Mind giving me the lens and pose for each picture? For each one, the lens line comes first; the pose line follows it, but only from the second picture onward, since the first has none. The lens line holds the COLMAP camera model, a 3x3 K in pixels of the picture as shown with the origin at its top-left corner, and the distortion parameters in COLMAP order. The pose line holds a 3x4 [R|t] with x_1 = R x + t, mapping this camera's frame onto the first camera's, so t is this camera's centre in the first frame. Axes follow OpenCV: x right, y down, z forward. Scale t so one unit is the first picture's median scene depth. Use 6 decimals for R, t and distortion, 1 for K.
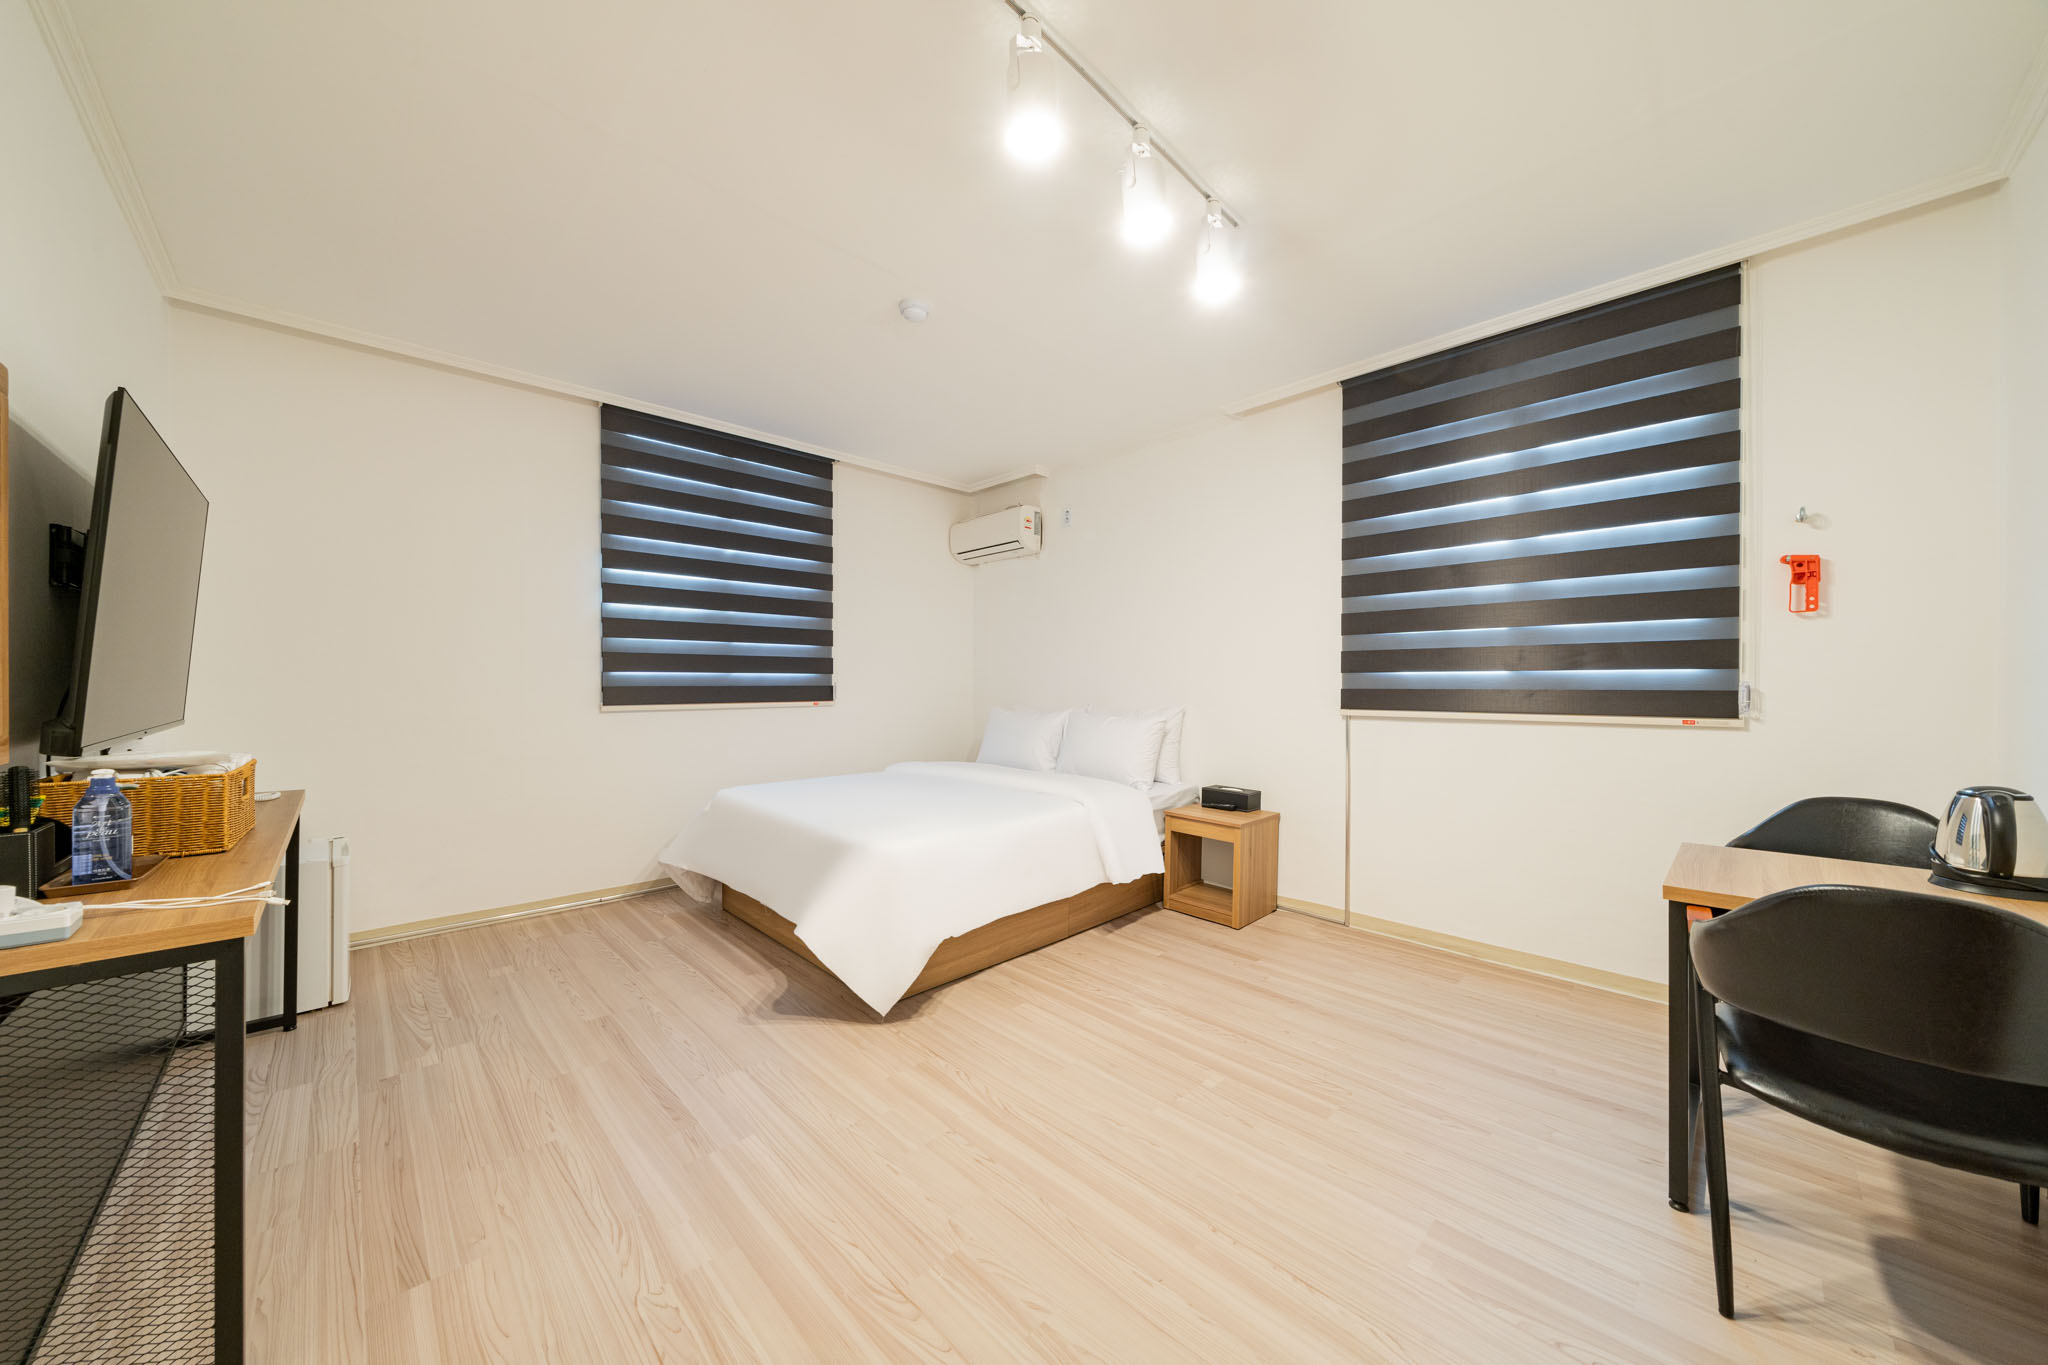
lens RADIAL K [[692.7, 0, 1024.0], [0, 692.7, 682.5], [0, 0, 1]] dist [0.000207, 0.000026]
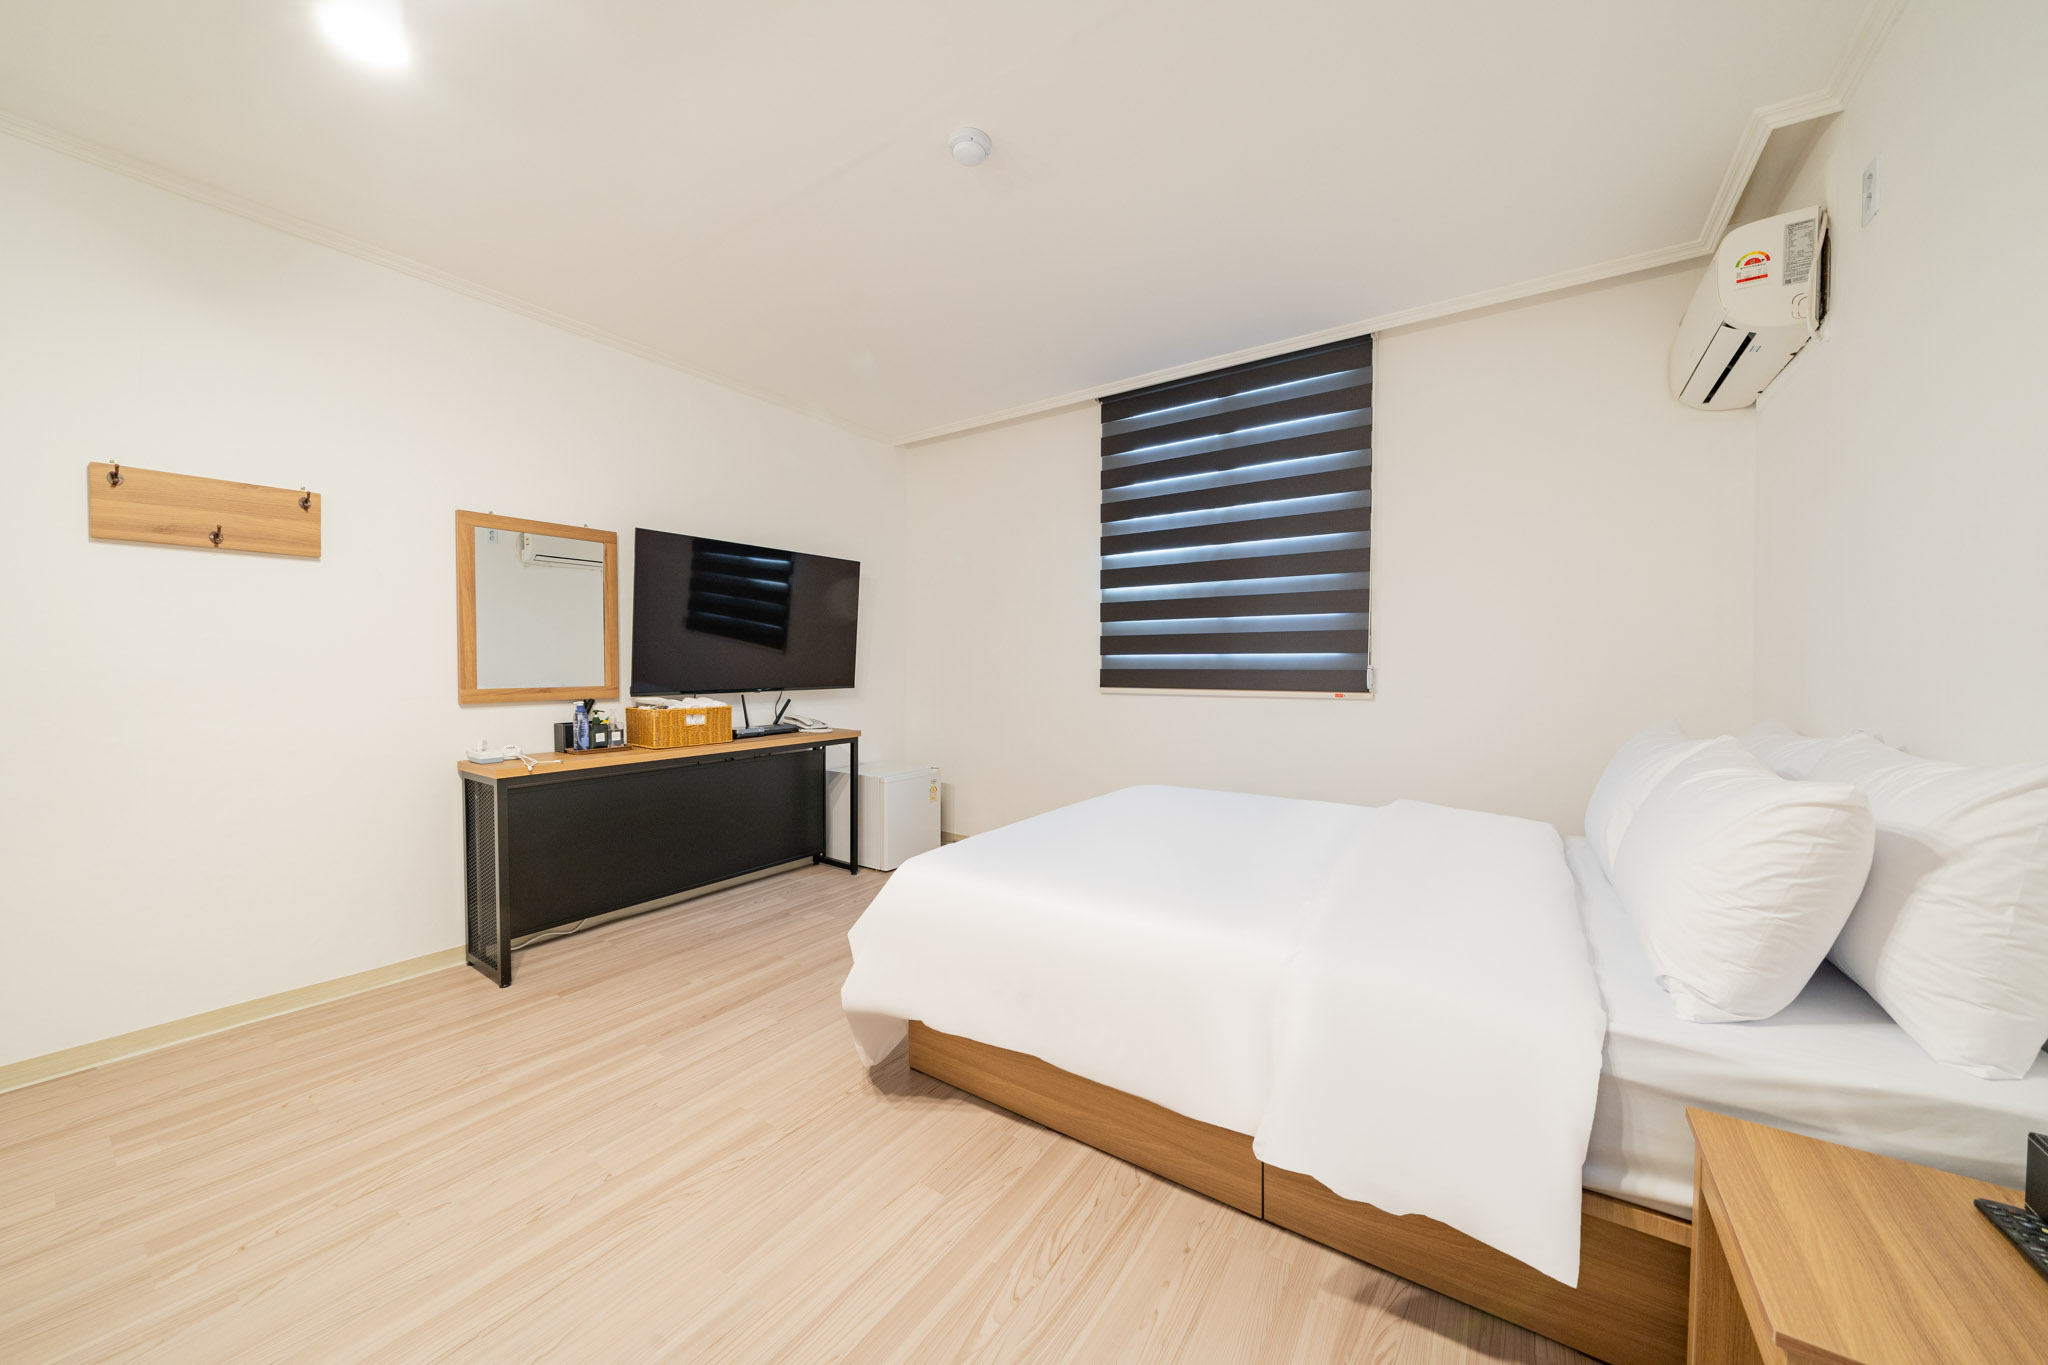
lens RADIAL K [[713.6, 0, 1024.0], [0, 713.6, 682.5], [0, 0, 1]] dist [-0.008603, -0.000061]
pose [[0.192683, 0.027089, -0.980887, 0.436303], [0.002388, 0.999603, 0.028075, -0.004846], [0.981258, -0.007752, 0.192542, 0.673604]]
